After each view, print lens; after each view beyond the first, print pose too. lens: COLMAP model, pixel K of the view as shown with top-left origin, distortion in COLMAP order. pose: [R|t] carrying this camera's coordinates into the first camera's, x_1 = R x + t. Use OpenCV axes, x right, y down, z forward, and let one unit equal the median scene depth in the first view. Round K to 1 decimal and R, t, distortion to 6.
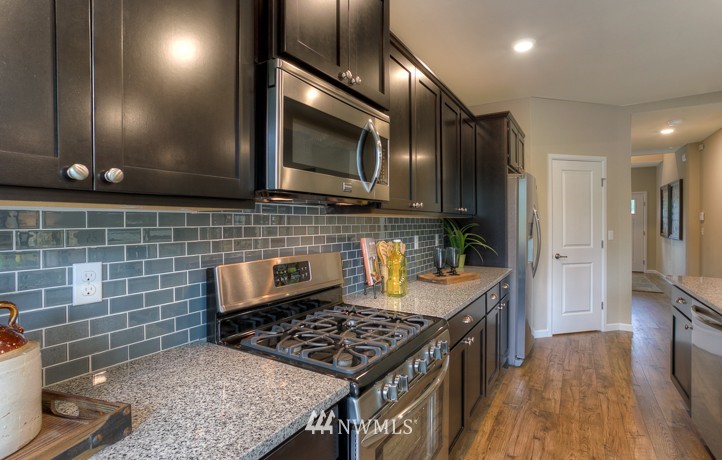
lens RADIAL K [[353.5, 0, 363.3], [0, 353.5, 226.4], [0, 0, 1]] dist [-0.000465, 0.004417]
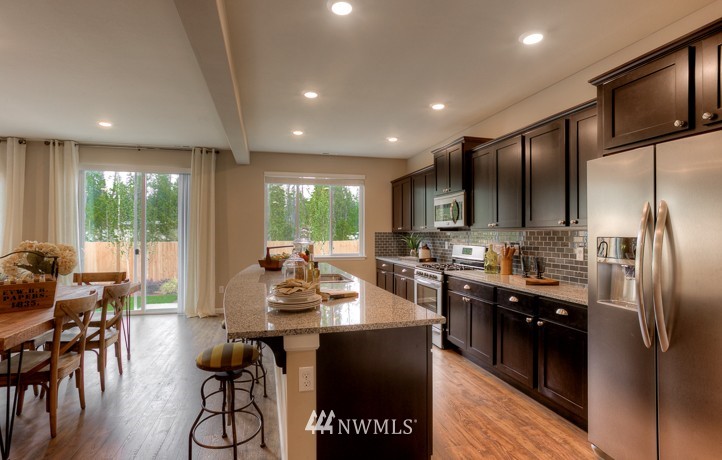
lens RADIAL K [[353.5, 0, 347.2], [0, 353.5, 230.2], [0, 0, 1]] dist [-0.000465, 0.004417]
pose [[-0.711579, 0.002653, -0.702601, 3.150352], [0.000002, 0.999993, 0.003774, -0.069268], [0.702606, 0.002684, -0.711574, 2.917700]]
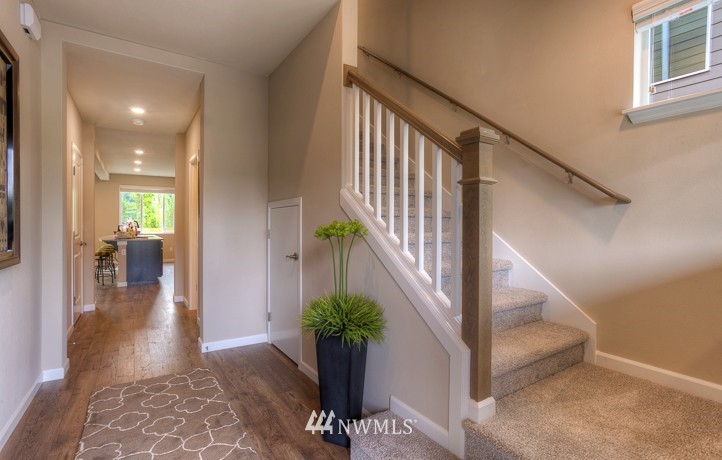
lens RADIAL K [[353.5, 0, 360.6], [0, 353.5, 226.7], [0, 0, 1]] dist [-0.000465, 0.004417]
pose [[-0.434048, 0.017785, -0.900714, 5.610671], [-0.003991, 0.999757, 0.021664, -0.070161], [0.900881, 0.012998, -0.433872, 7.421909]]
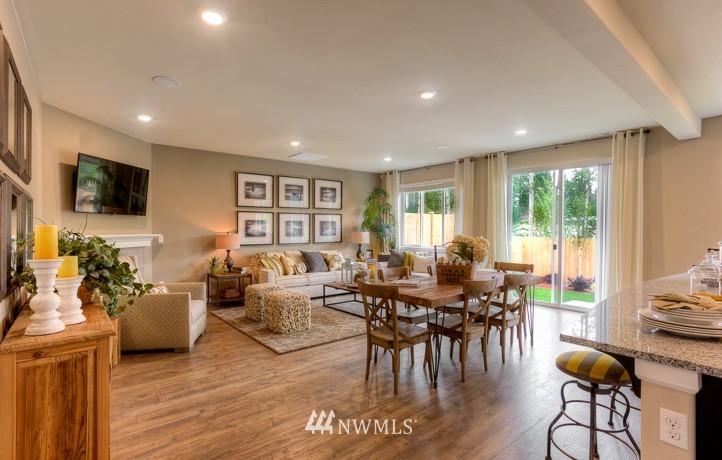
lens RADIAL K [[353.5, 0, 365.0], [0, 353.5, 228.9], [0, 0, 1]] dist [-0.000465, 0.004417]
pose [[-0.952823, 0.004686, 0.303490, 2.860624], [0.007029, 0.999953, 0.006626, -0.063039], [-0.303445, 0.008446, -0.952812, 3.032540]]
